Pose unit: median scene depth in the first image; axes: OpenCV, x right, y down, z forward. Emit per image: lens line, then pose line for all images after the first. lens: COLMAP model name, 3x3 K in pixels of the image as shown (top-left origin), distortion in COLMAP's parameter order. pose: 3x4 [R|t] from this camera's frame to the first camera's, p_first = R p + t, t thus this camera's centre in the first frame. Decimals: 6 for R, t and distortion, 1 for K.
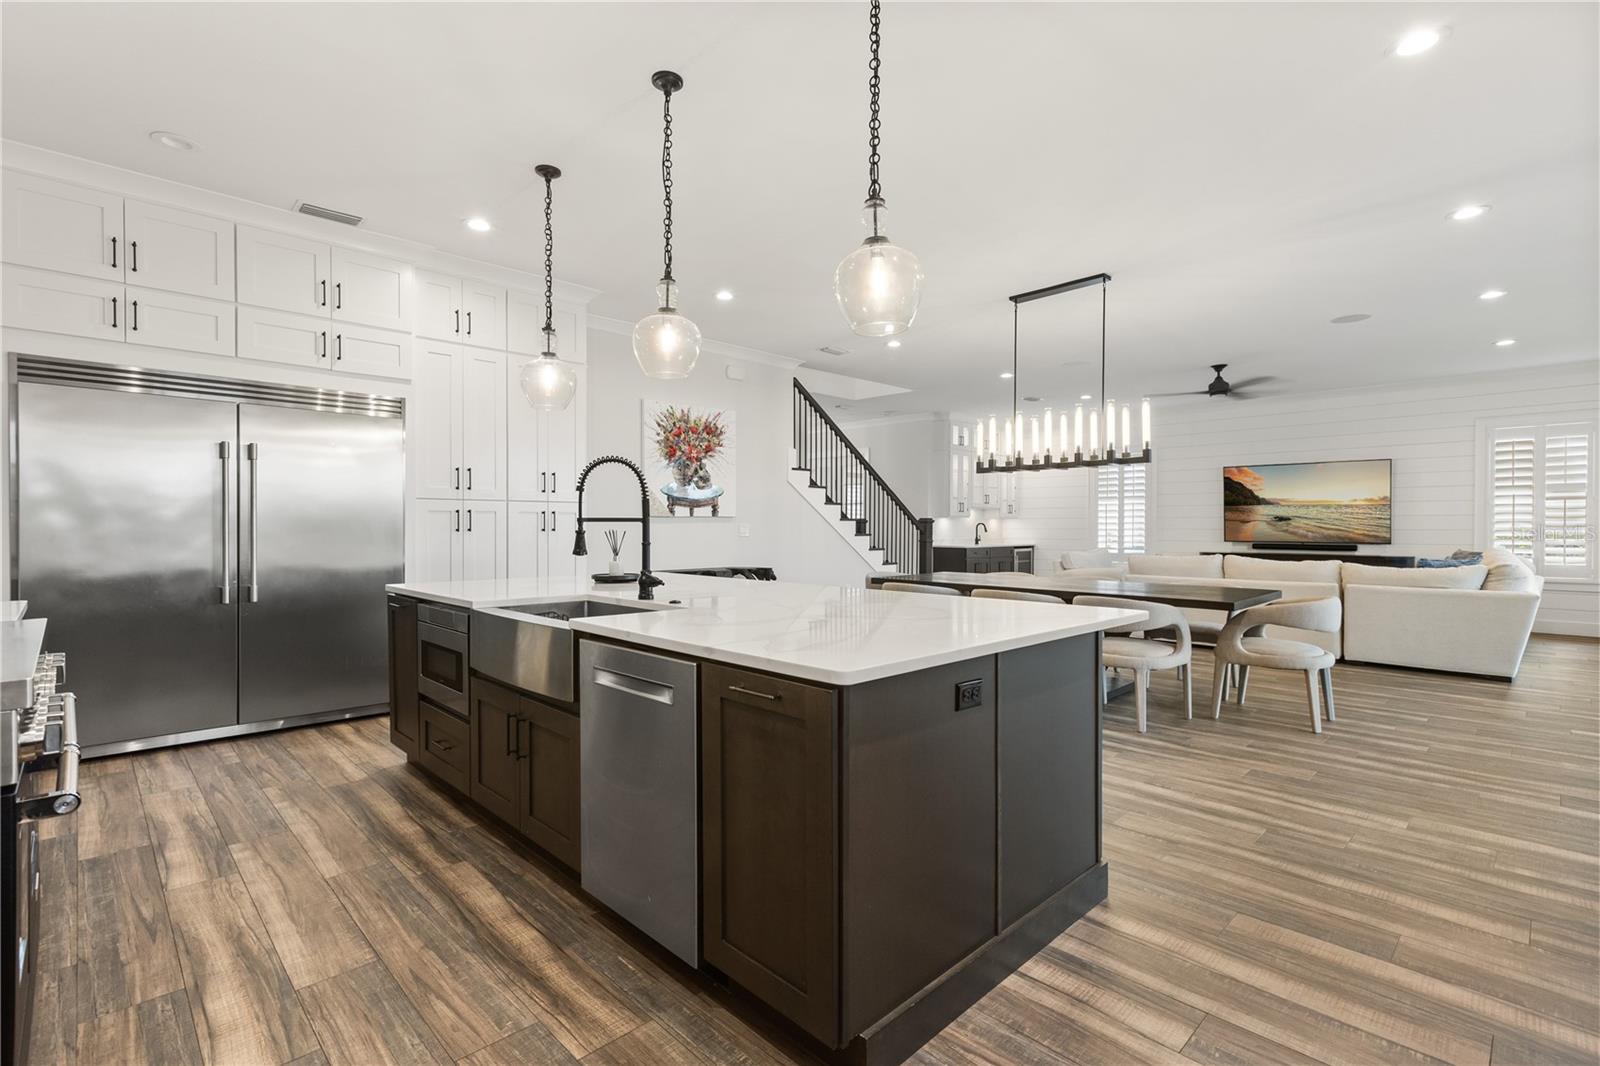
lens RADIAL K [[737.3, 0, 798.9], [0, 737.3, 533.8], [0, 0, 1]] dist [0.003749, 0.000642]
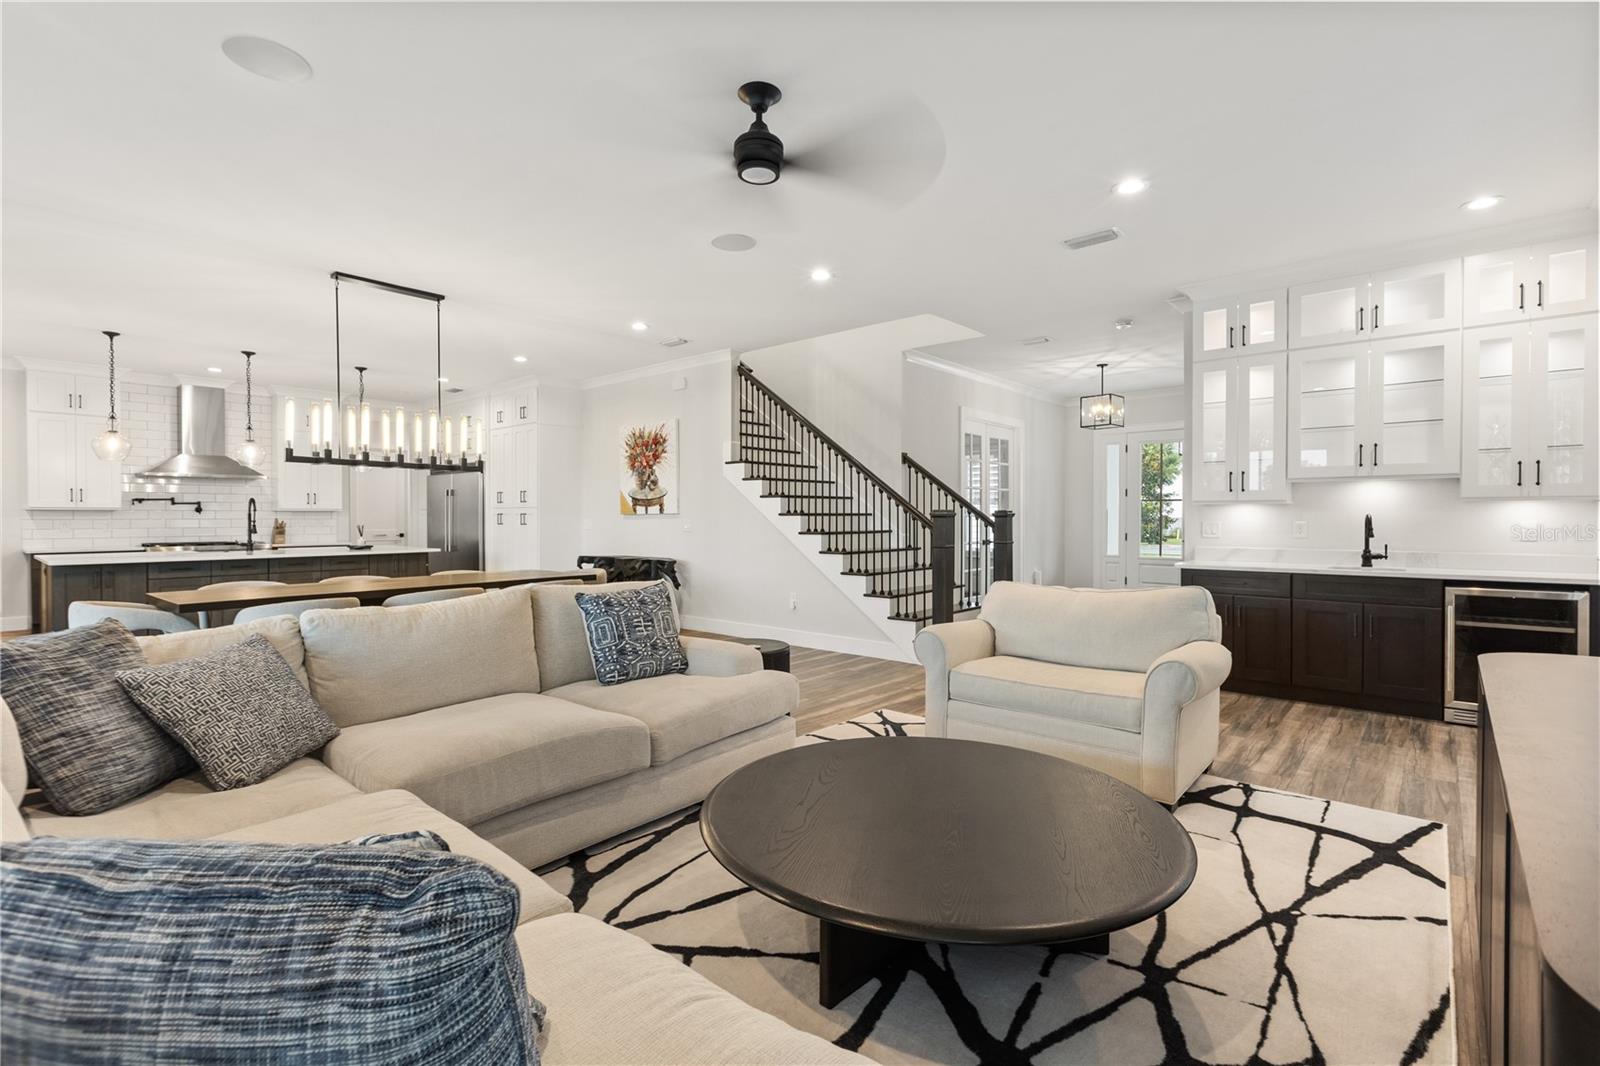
lens RADIAL K [[737.3, 0, 804.8], [0, 737.3, 524.5], [0, 0, 1]] dist [0.003749, 0.000642]
pose [[0.086502, 0.007311, -0.996225, 1.341651], [-0.008303, 0.999944, 0.006617, -0.019972], [0.996217, 0.007699, 0.086557, 1.413654]]
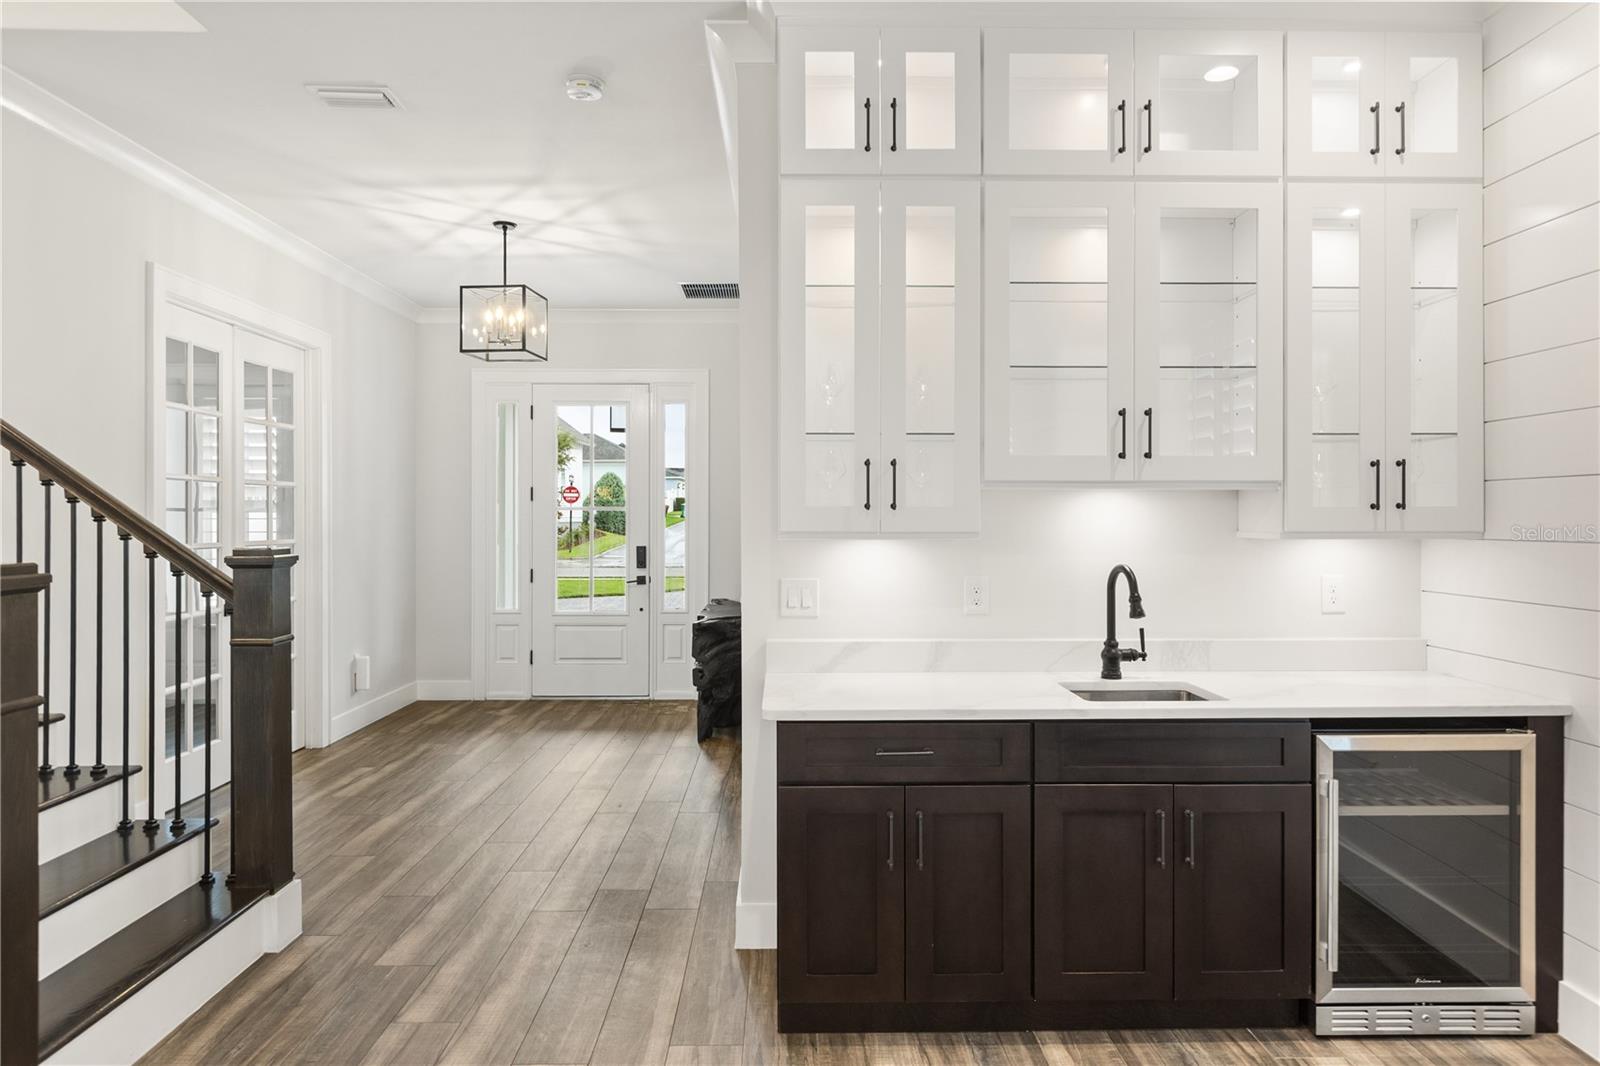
lens RADIAL K [[992.8, 0, 788.5], [0, 992.8, 530.7], [0, 0, 1]] dist [-0.001002, 0.000941]
pose [[0.718837, 0.003927, -0.695167, 0.771339], [-0.006567, 0.999978, -0.001142, -0.048058], [0.695148, 0.005386, 0.718847, 1.644868]]
